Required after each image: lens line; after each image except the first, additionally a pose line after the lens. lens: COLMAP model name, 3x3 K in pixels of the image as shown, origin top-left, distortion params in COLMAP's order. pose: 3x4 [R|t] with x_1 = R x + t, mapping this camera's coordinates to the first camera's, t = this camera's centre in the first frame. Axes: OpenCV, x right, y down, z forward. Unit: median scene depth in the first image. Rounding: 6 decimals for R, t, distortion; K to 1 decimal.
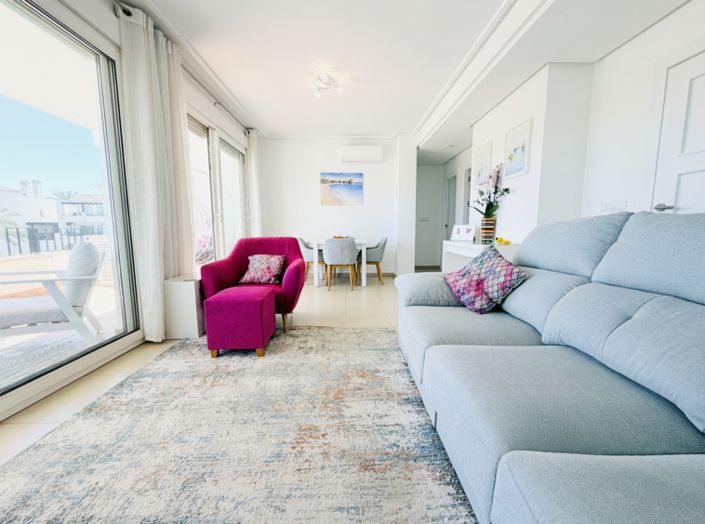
lens RADIAL K [[281.6, 0, 352.5], [0, 281.6, 262.0], [0, 0, 1]] dist [0.001486, 0.000029]
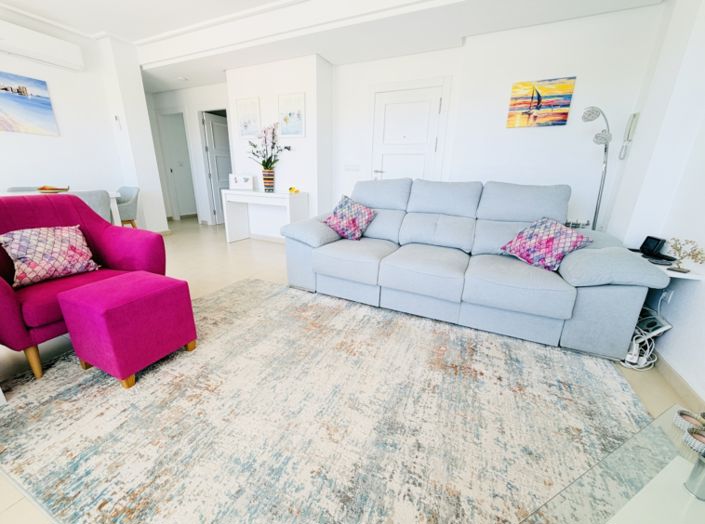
lens RADIAL K [[281.6, 0, 352.5], [0, 281.6, 262.0], [0, 0, 1]] dist [0.001486, 0.000029]
pose [[0.445444, -0.252432, 0.858987, -0.603240], [0.077584, 0.966704, 0.243854, -0.056092], [-0.891942, -0.041980, 0.450197, 0.190026]]
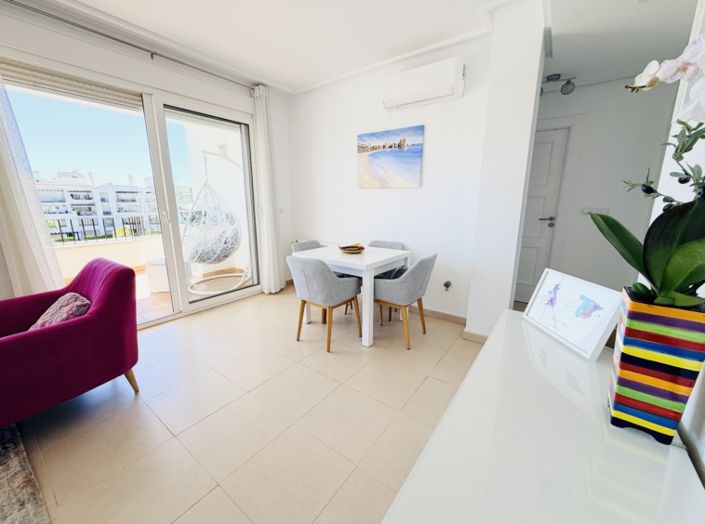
lens RADIAL K [[286.2, 0, 345.9], [0, 286.2, 264.9], [0, 0, 1]] dist [-0.000591, -0.000036]
pose [[0.790557, 0.136220, -0.597046, 0.555933], [-0.073650, 0.989019, 0.128130, -0.230215], [0.607944, -0.057322, 0.791908, 0.950174]]
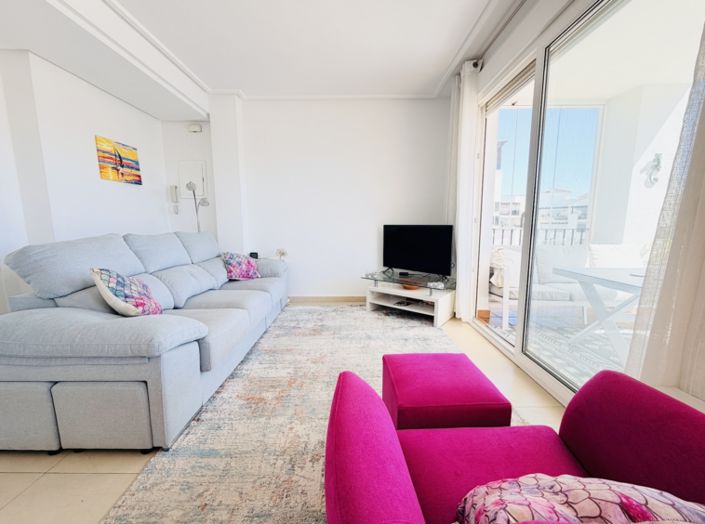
lens RADIAL K [[281.6, 0, 352.5], [0, 281.6, 262.0], [0, 0, 1]] dist [0.001486, 0.000029]
pose [[-0.999638, 0.011477, 0.024334, -0.209697], [0.017283, 0.967098, 0.253818, -0.198483], [-0.020620, 0.254146, -0.966946, 1.250604]]
